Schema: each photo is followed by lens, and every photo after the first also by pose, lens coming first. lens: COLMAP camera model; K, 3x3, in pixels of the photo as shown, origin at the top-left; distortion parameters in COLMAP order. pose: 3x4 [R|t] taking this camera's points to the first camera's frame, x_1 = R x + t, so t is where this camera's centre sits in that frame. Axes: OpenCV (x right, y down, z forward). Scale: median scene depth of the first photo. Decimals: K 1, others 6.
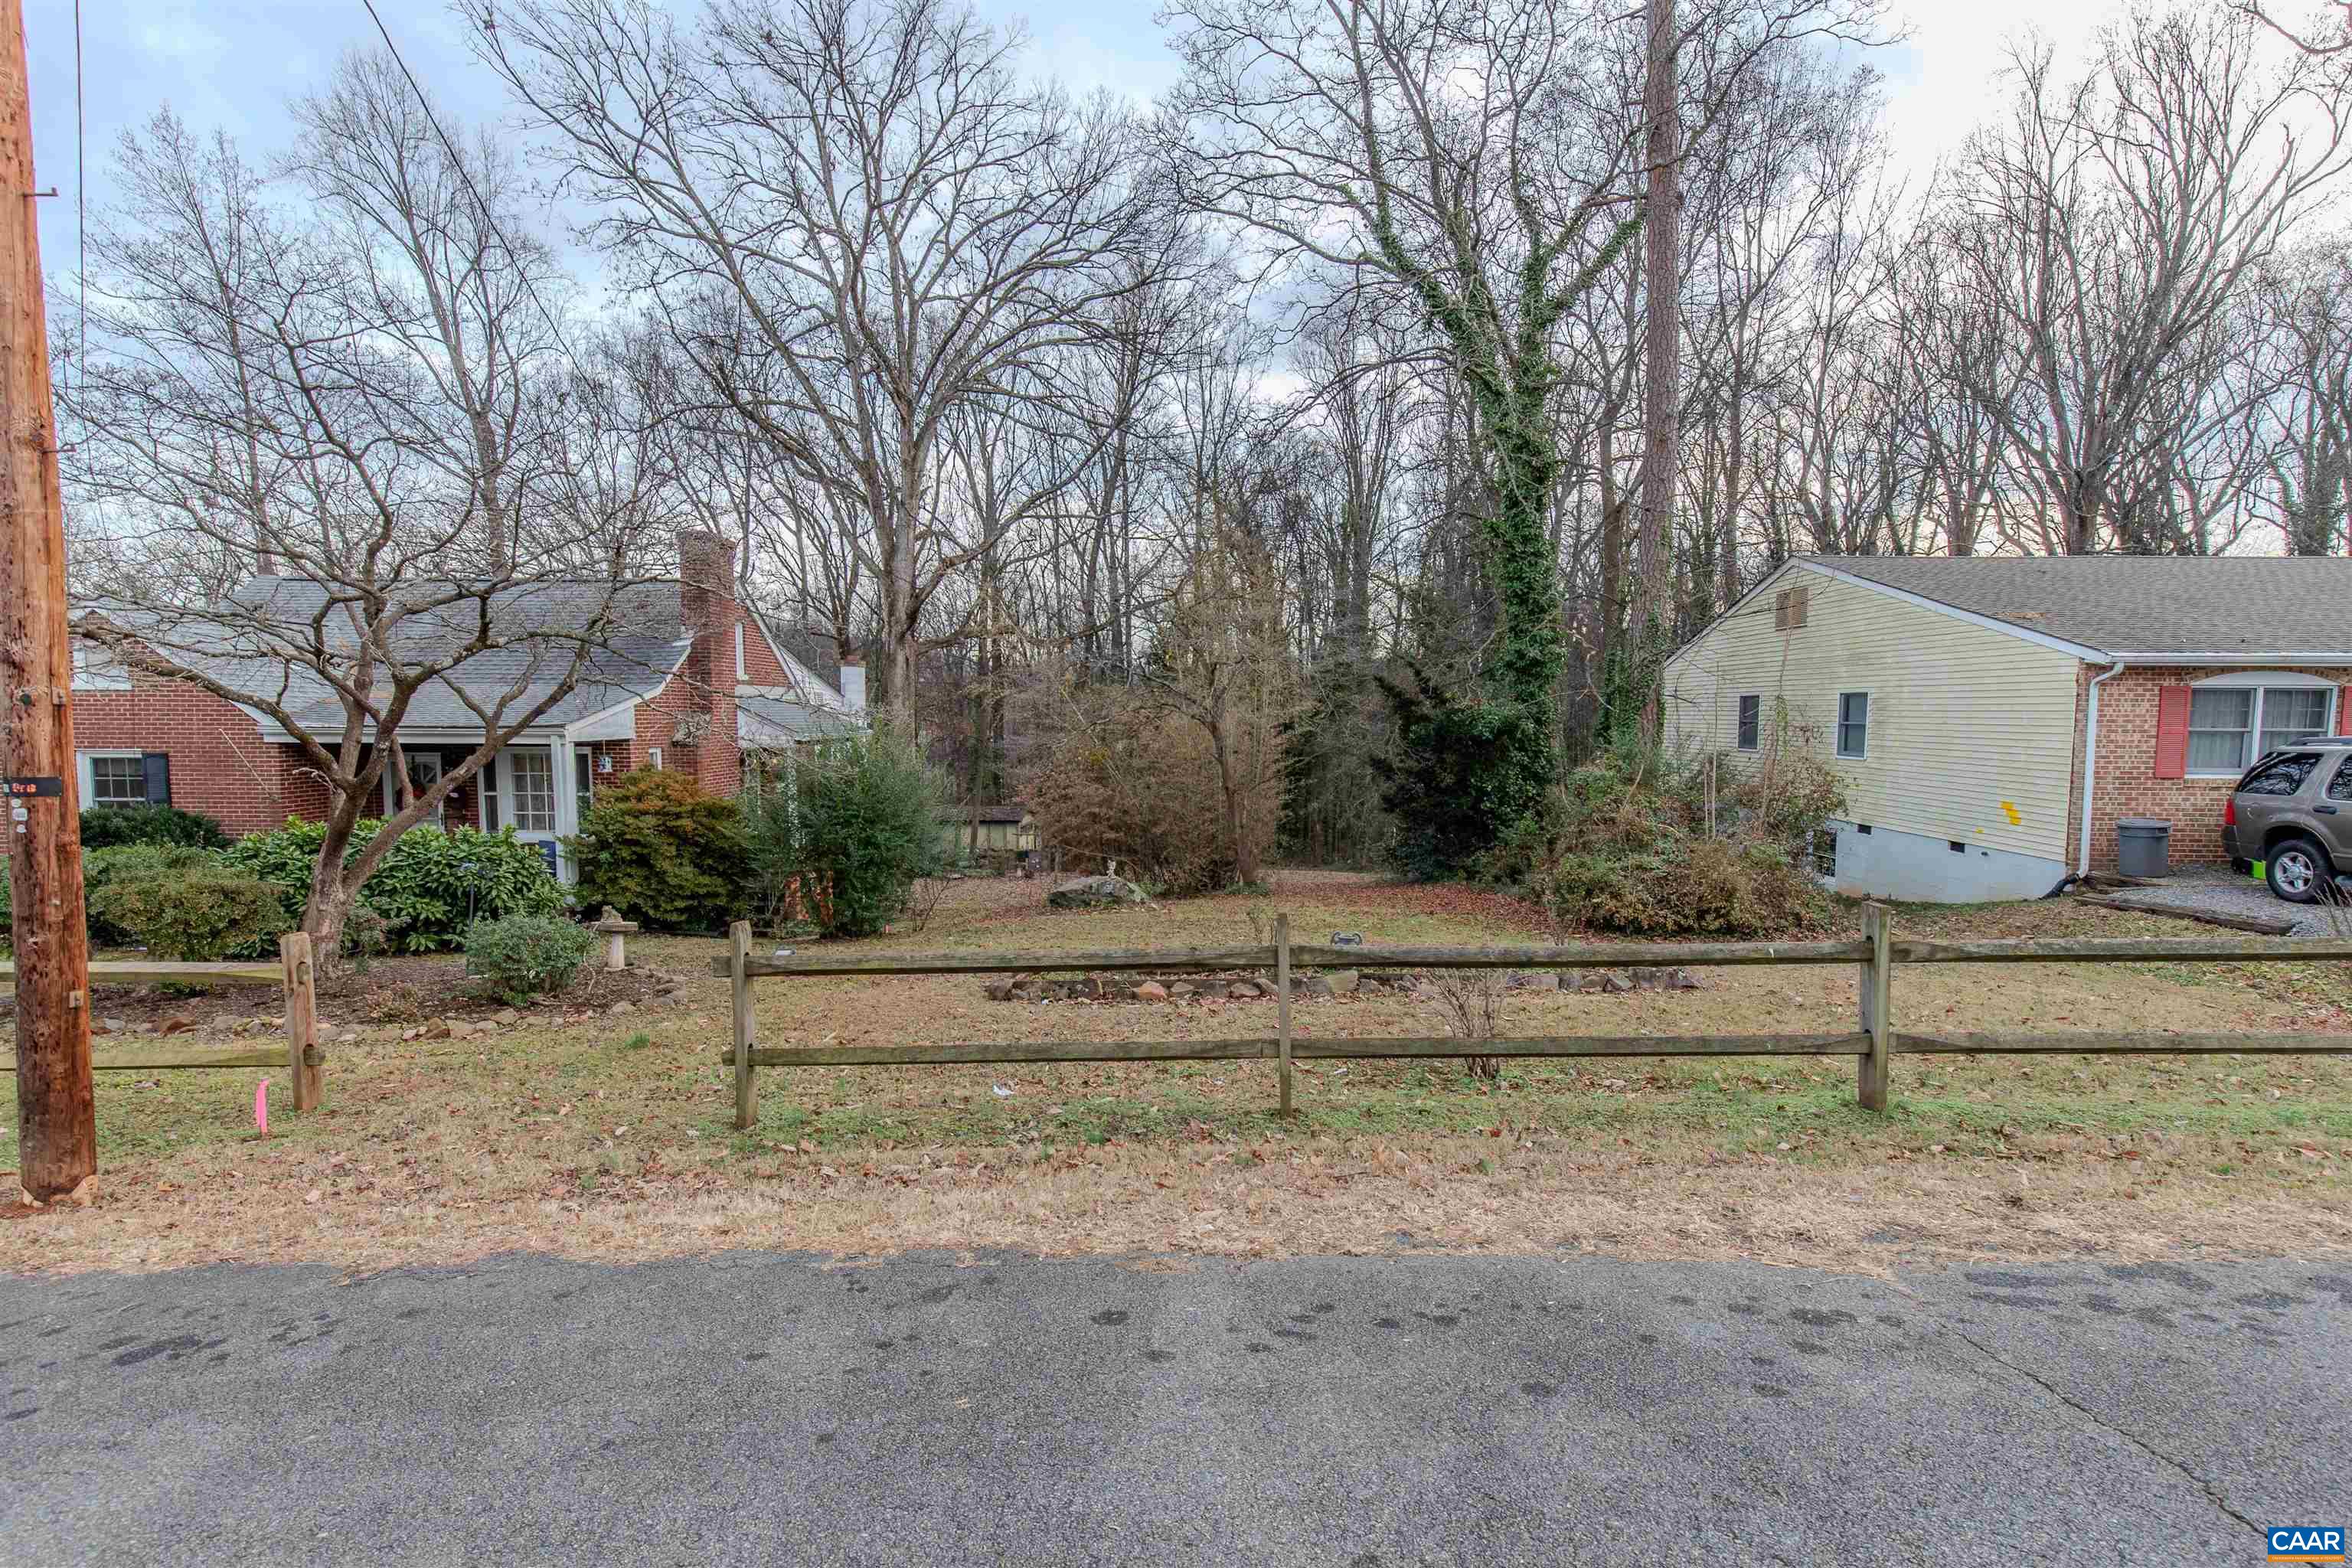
lens RADIAL K [[1087.1, 0, 1185.9], [0, 1087.1, 787.7], [0, 0, 1]] dist [0.003871, 0.000032]
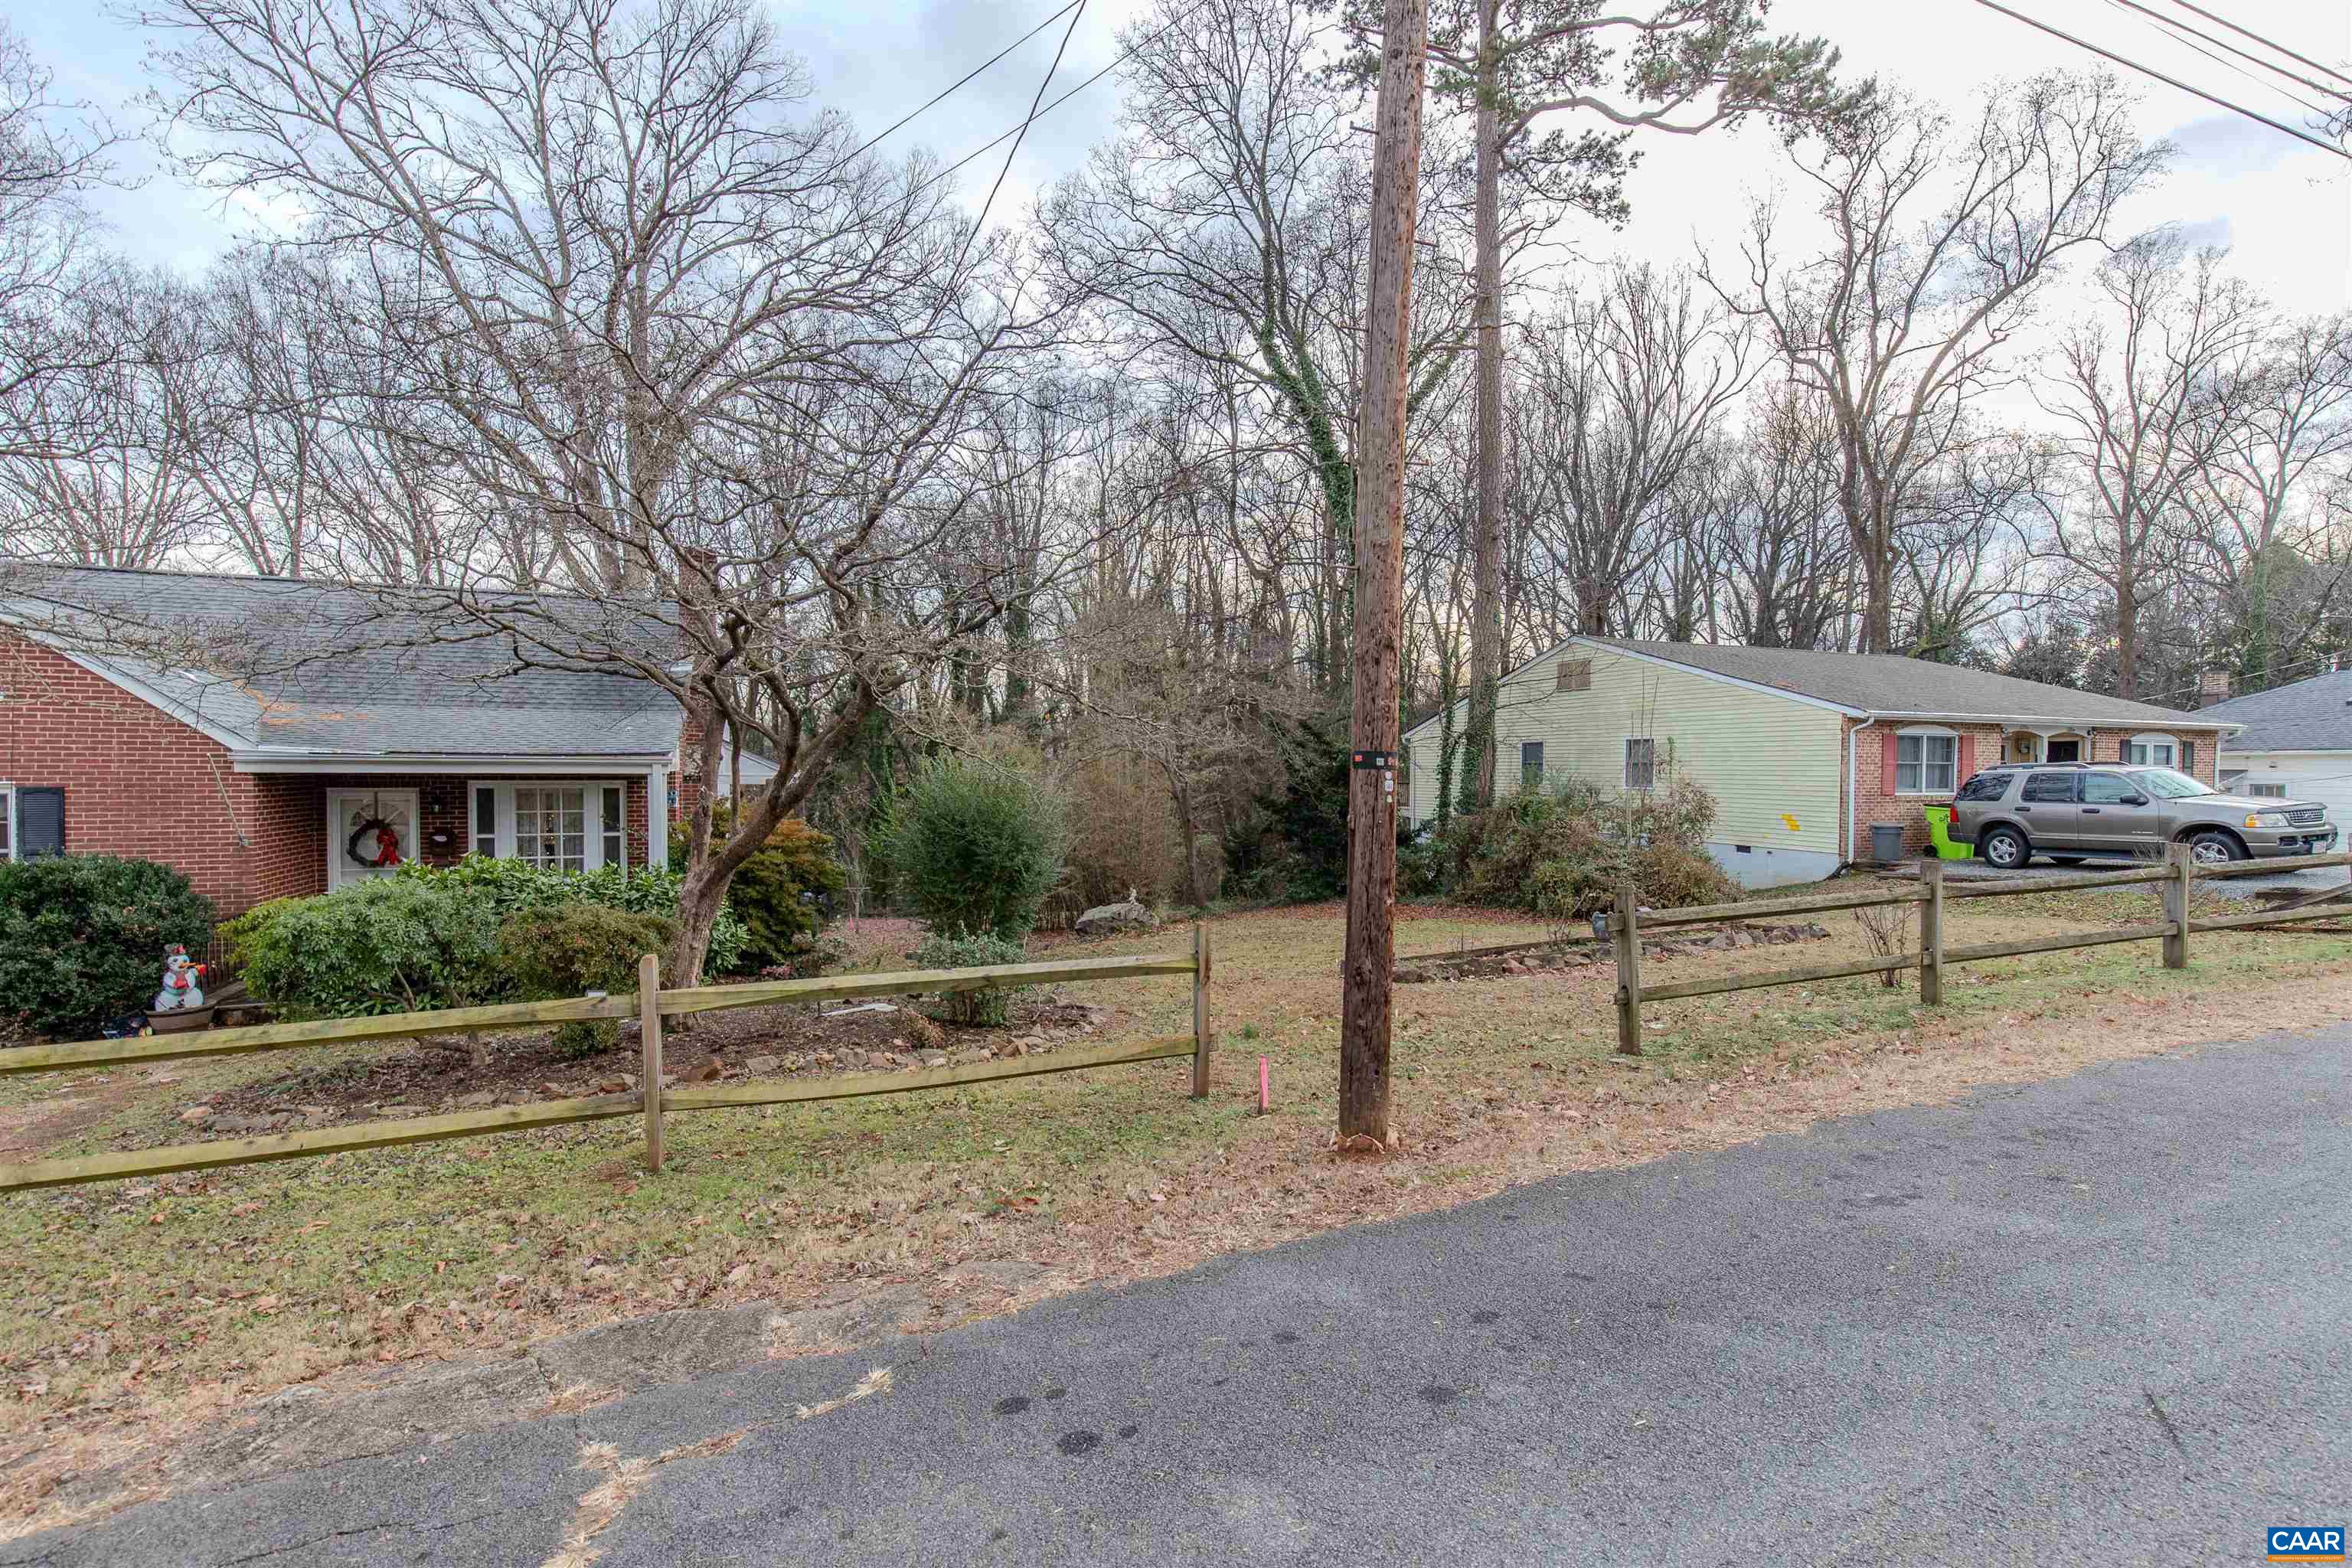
lens RADIAL K [[1059.5, 0, 1184.9], [0, 1059.5, 791.1], [0, 0, 1]] dist [0.005796, -0.000124]
pose [[0.920846, -0.006805, 0.389866, -0.340792], [0.025778, 0.998723, -0.043454, 0.015022], [-0.389073, 0.050064, 0.919846, 0.022121]]
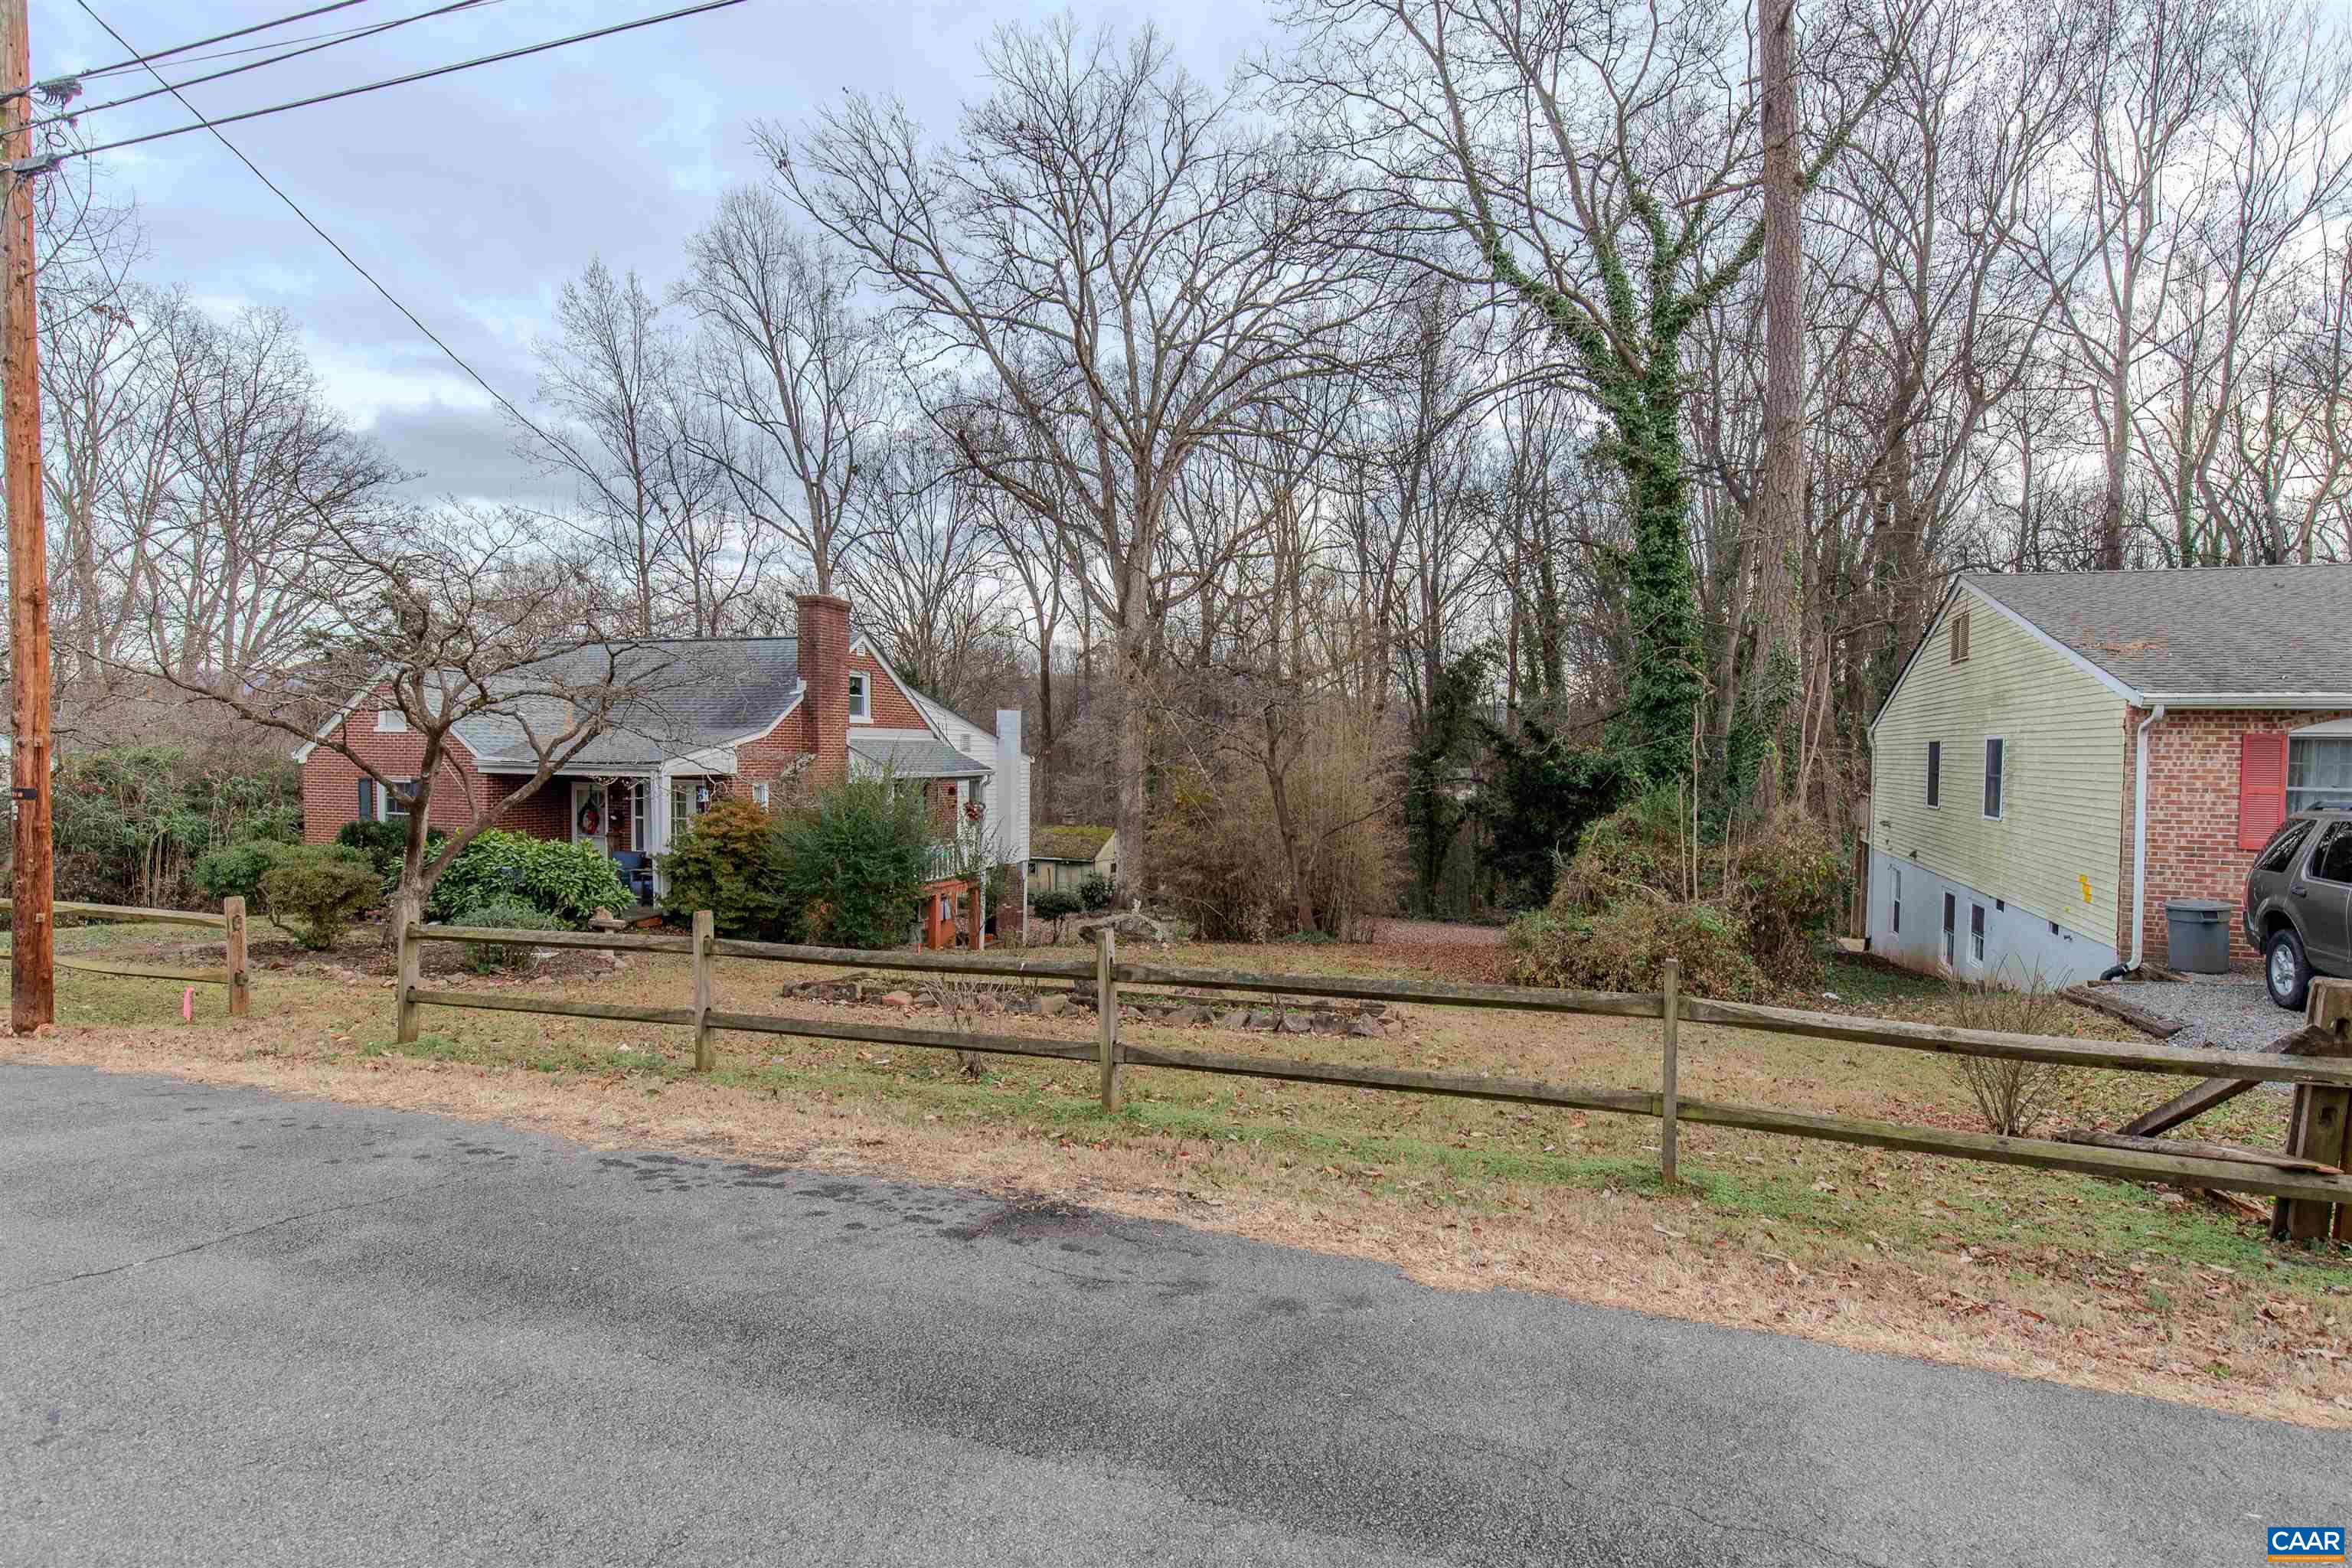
lens RADIAL K [[1182.7, 0, 1187.8], [0, 1182.7, 786.4], [0, 0, 1]] dist [-0.003522, -0.000506]
pose [[0.945703, 0.017188, -0.324576, 0.273148], [-0.030467, 0.998892, -0.035872, -0.000435], [0.323600, 0.043813, 0.945179, -0.037789]]
